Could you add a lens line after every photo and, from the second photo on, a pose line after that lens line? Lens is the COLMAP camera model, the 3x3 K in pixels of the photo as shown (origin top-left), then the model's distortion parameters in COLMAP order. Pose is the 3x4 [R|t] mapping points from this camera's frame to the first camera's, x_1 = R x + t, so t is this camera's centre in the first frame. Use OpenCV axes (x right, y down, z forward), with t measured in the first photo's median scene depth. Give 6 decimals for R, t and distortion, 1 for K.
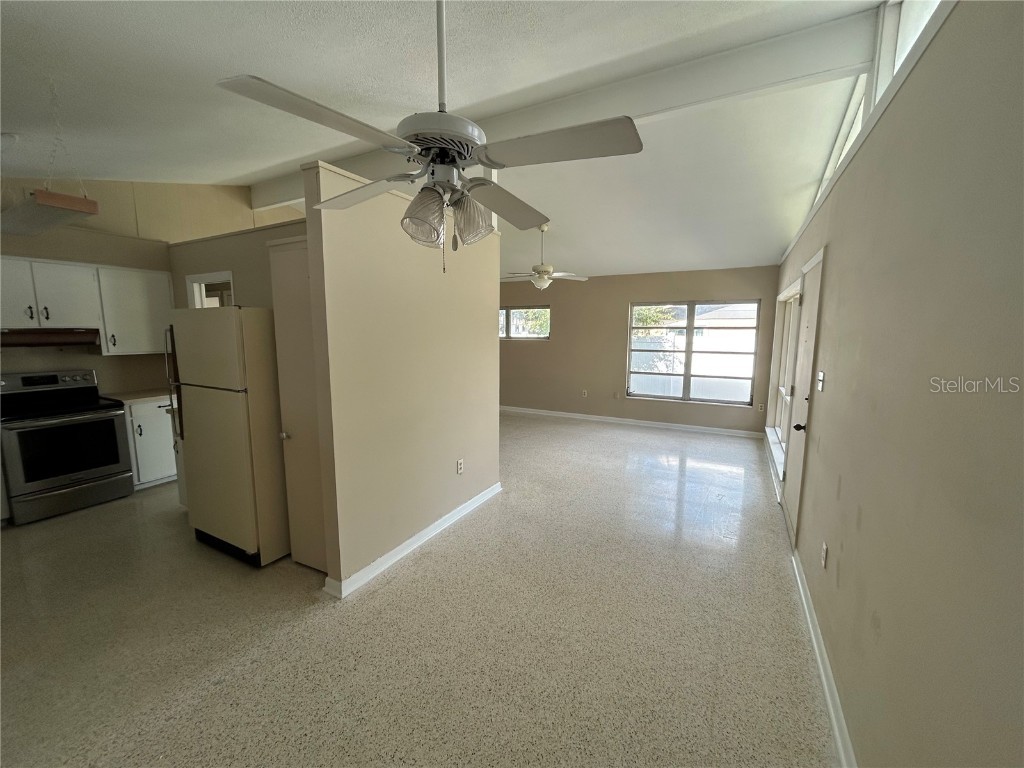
lens RADIAL K [[413.3, 0, 512.0], [0, 413.3, 384.0], [0, 0, 1]] dist [0.001345, -0.000013]
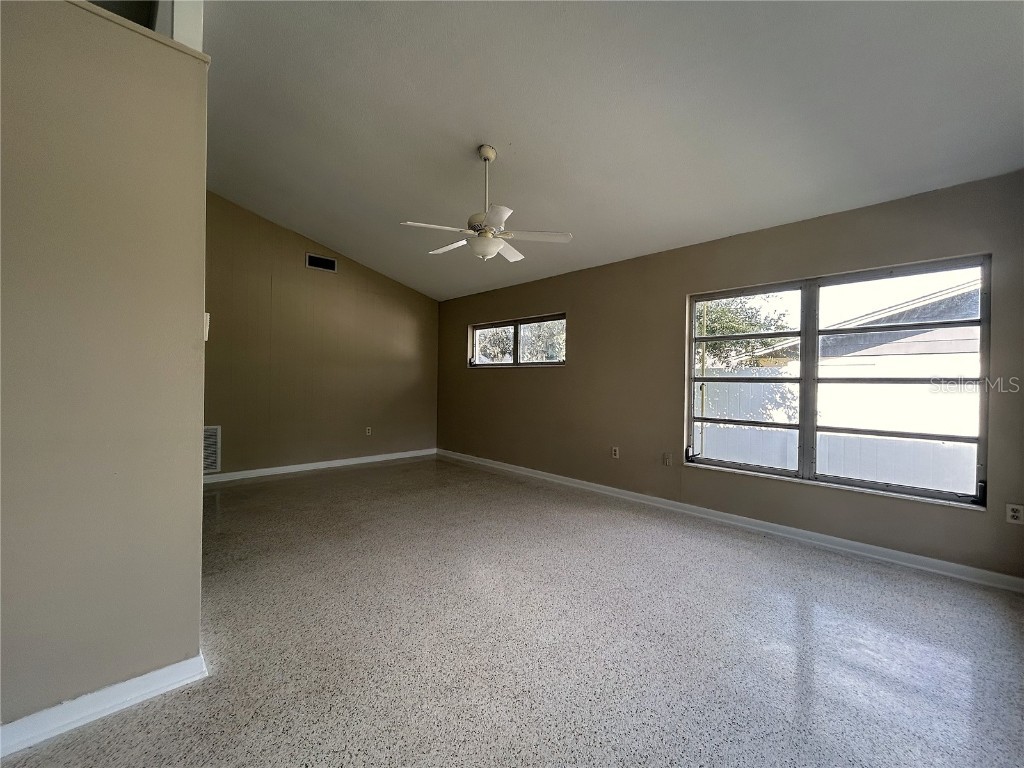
lens RADIAL K [[413.3, 0, 512.0], [0, 413.3, 384.0], [0, 0, 1]] dist [0.001345, -0.000013]
pose [[0.950647, 0.007263, -0.310189, 0.239783], [-0.046926, 0.991591, -0.120600, 0.003875], [0.306705, 0.129204, 0.942994, 0.416227]]
